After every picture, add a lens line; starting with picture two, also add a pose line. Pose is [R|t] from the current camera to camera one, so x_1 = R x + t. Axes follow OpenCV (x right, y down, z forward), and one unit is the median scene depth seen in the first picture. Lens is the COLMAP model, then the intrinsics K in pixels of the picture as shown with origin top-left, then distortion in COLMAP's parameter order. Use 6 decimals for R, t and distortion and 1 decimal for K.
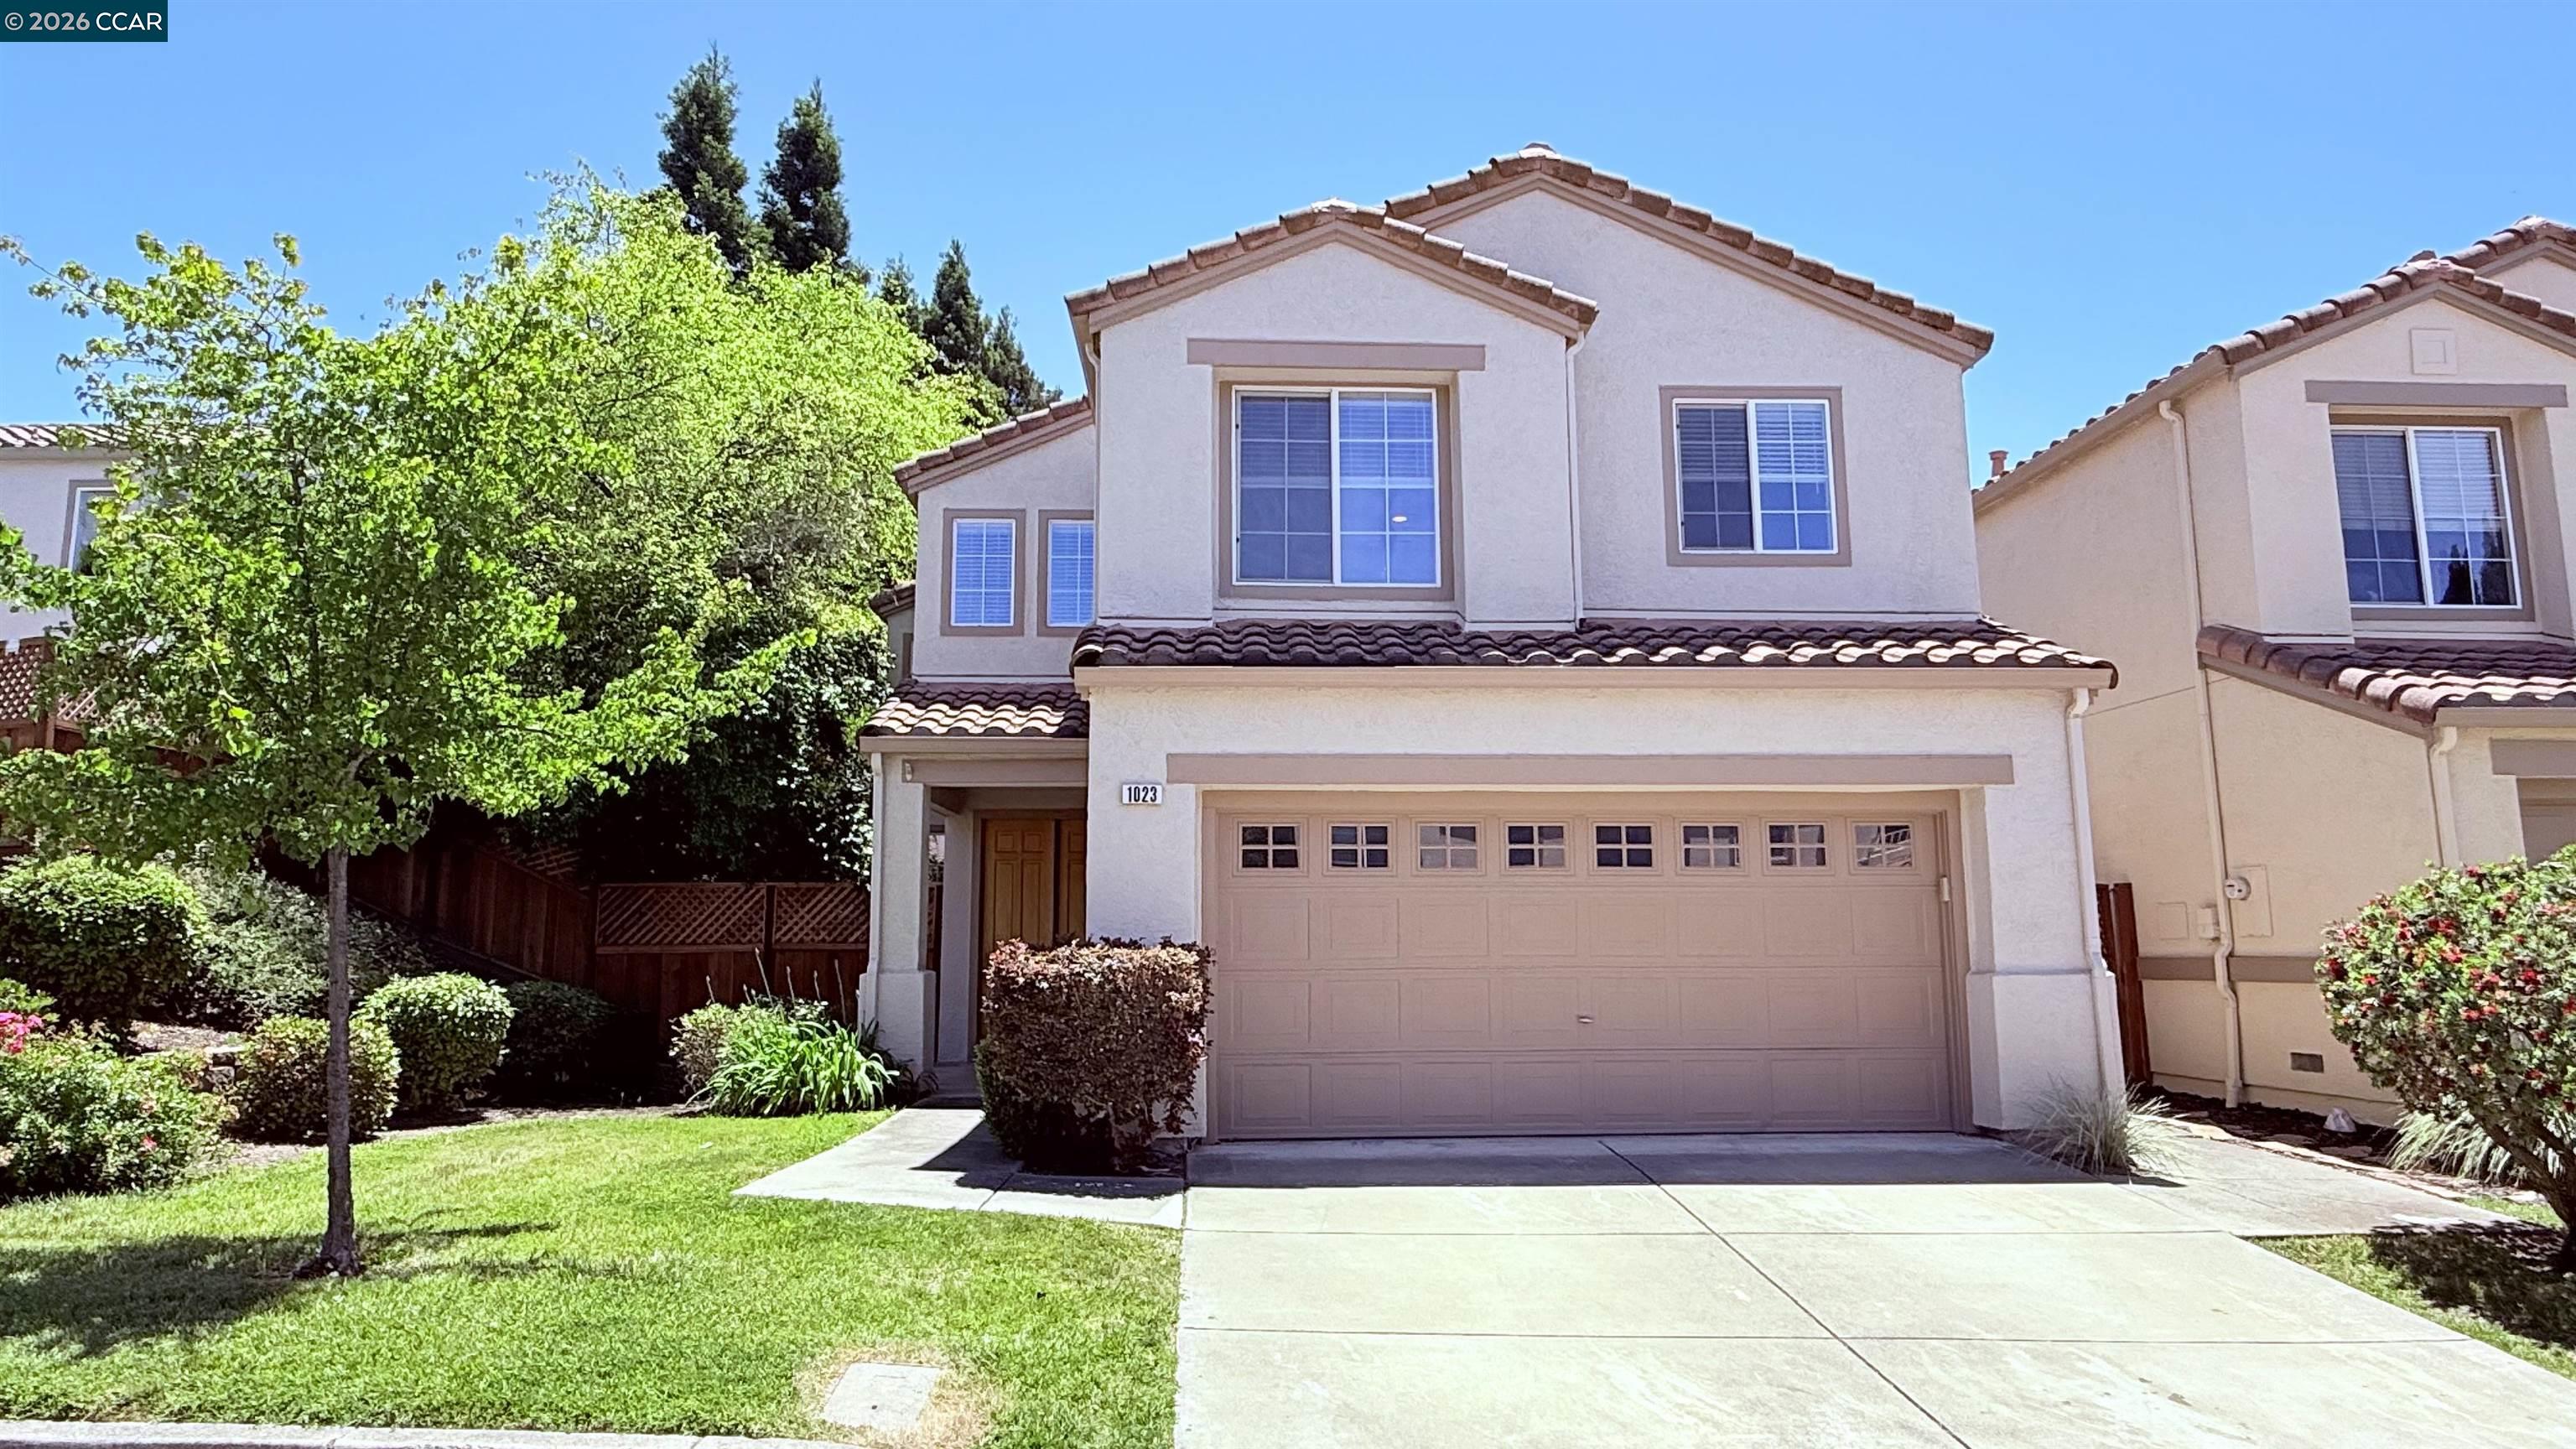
lens RADIAL K [[1526.4, 0, 1288.0], [0, 1526.4, 724.5], [0, 0, 1]] dist [0.003161, 0.000256]
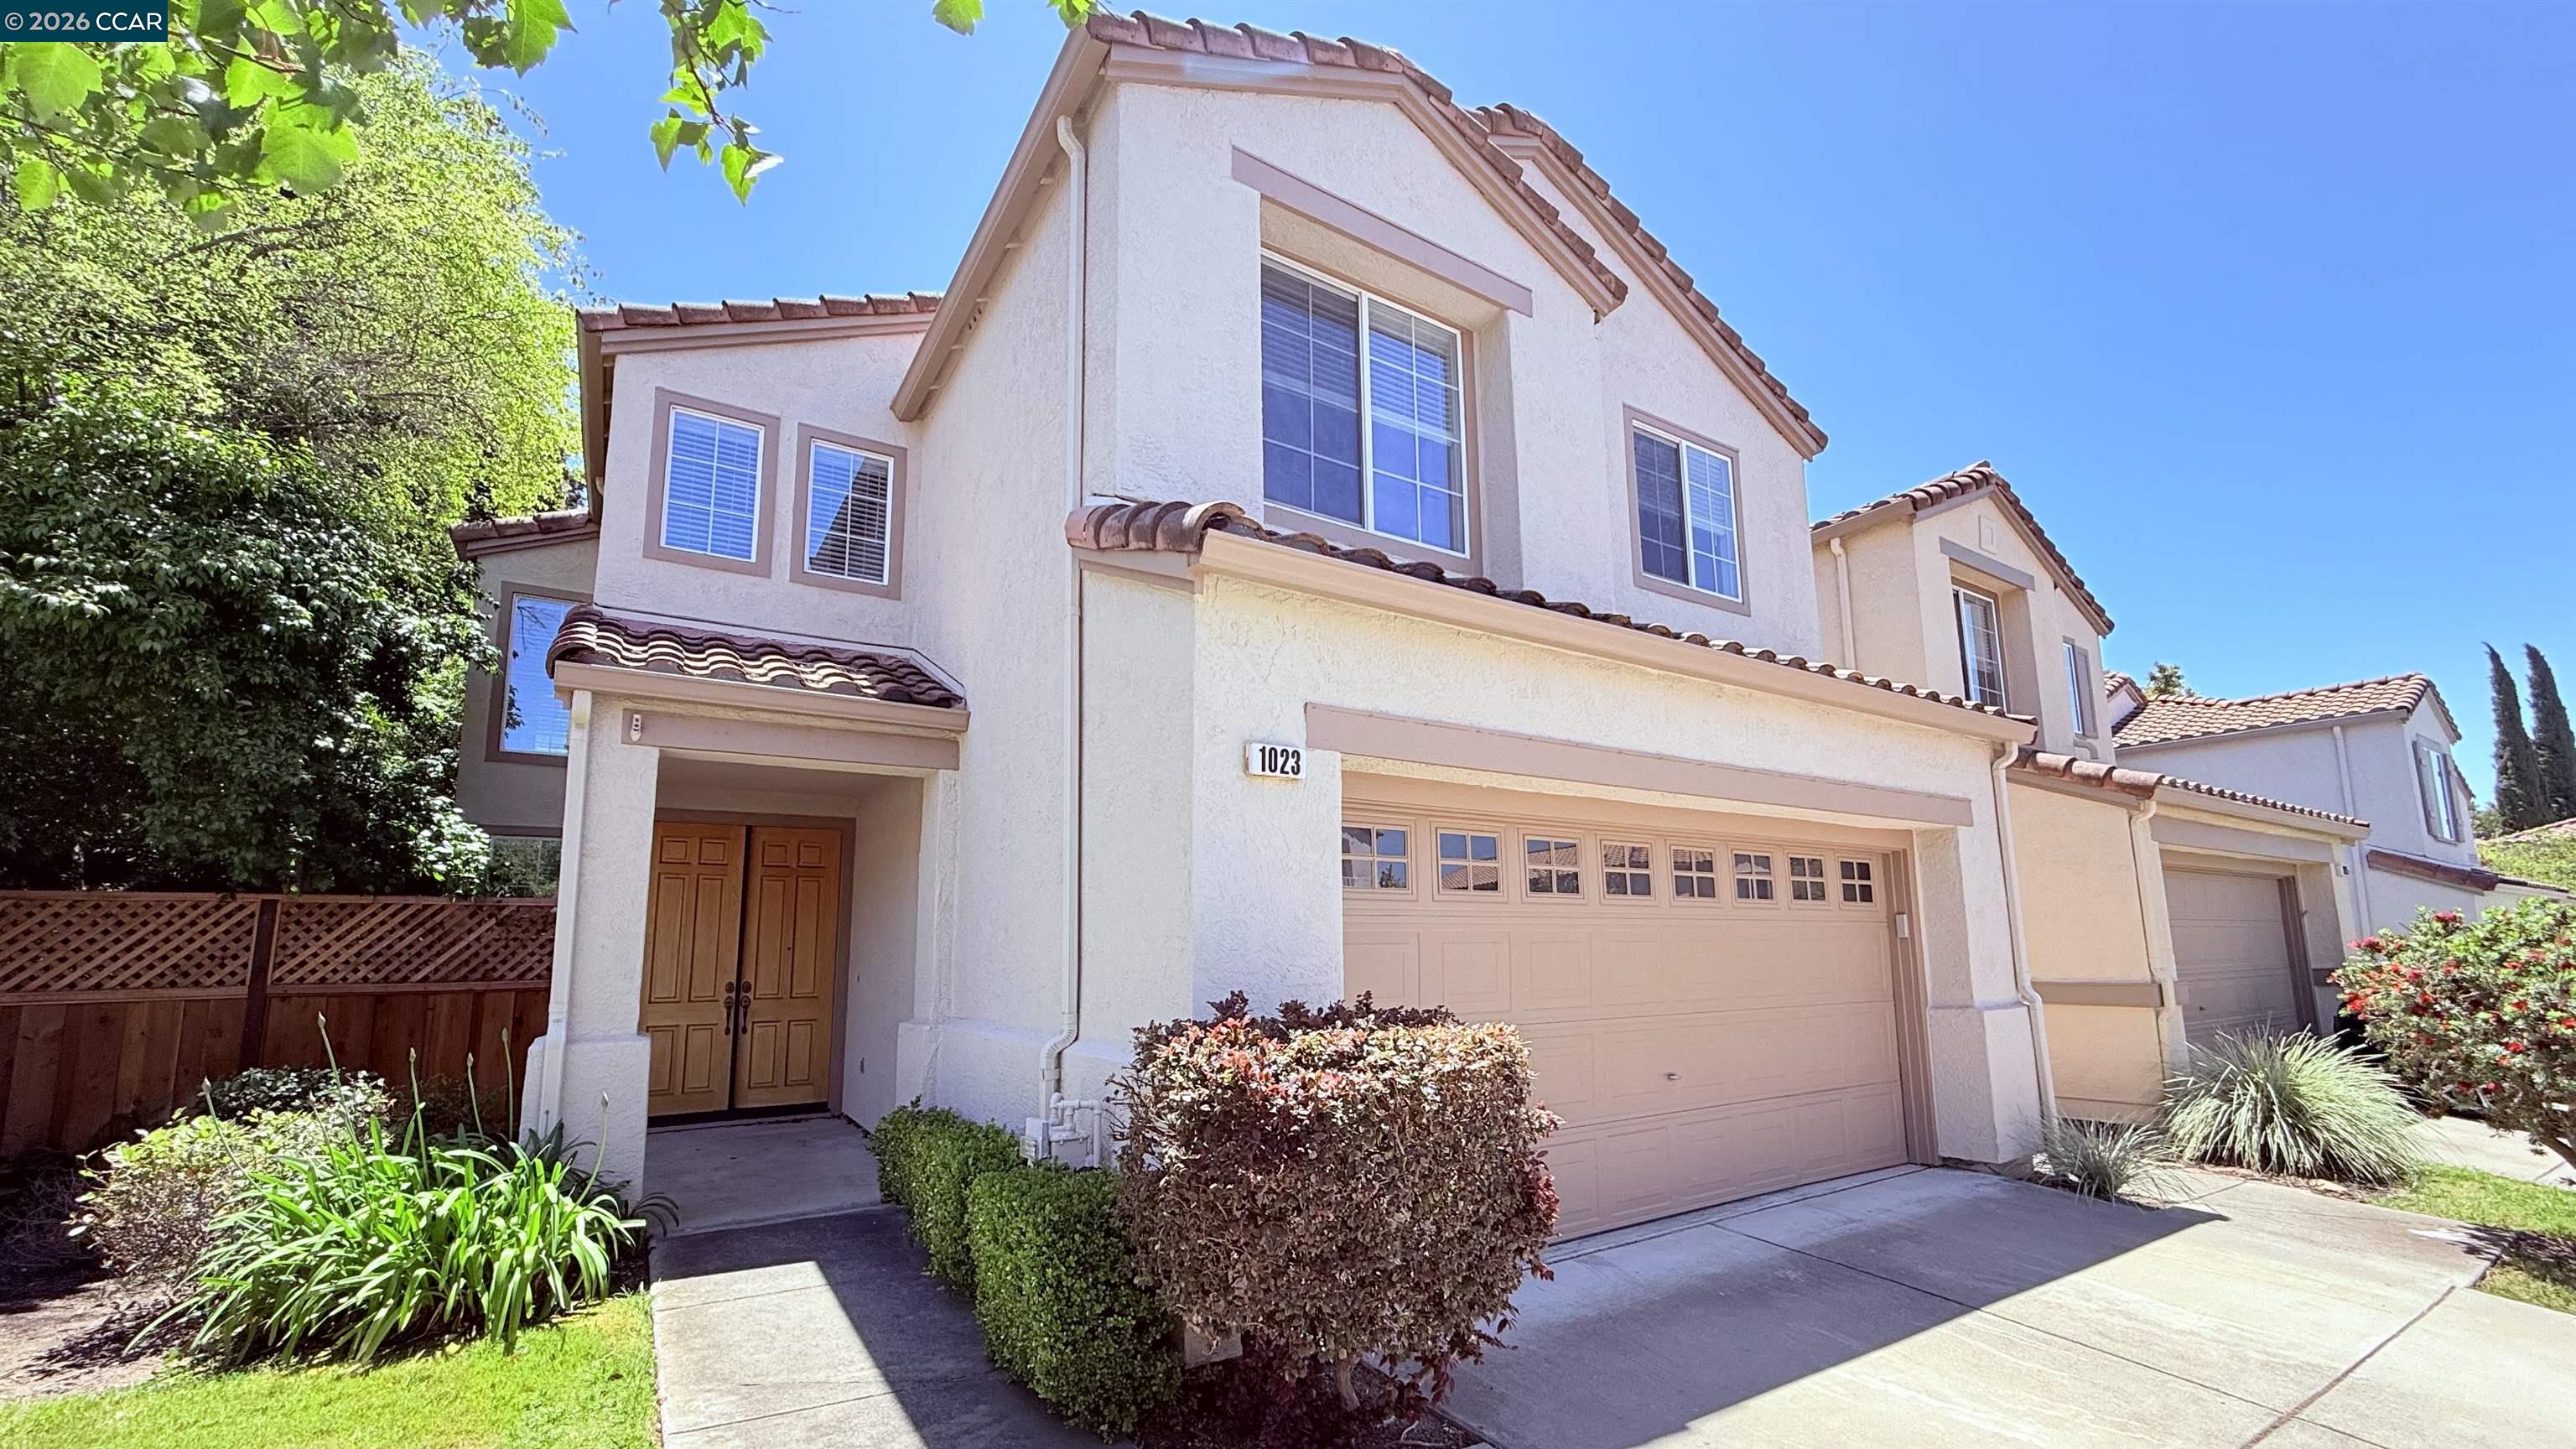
lens RADIAL K [[1024.4, 0, 1283.8], [0, 1024.4, 801.3], [0, 0, 1]] dist [0.000320, -0.000023]
pose [[0.865275, 0.068525, 0.496592, -0.252345], [-0.066256, 0.997556, -0.022207, 0.060350], [-0.496900, -0.013687, 0.867700, 0.545578]]
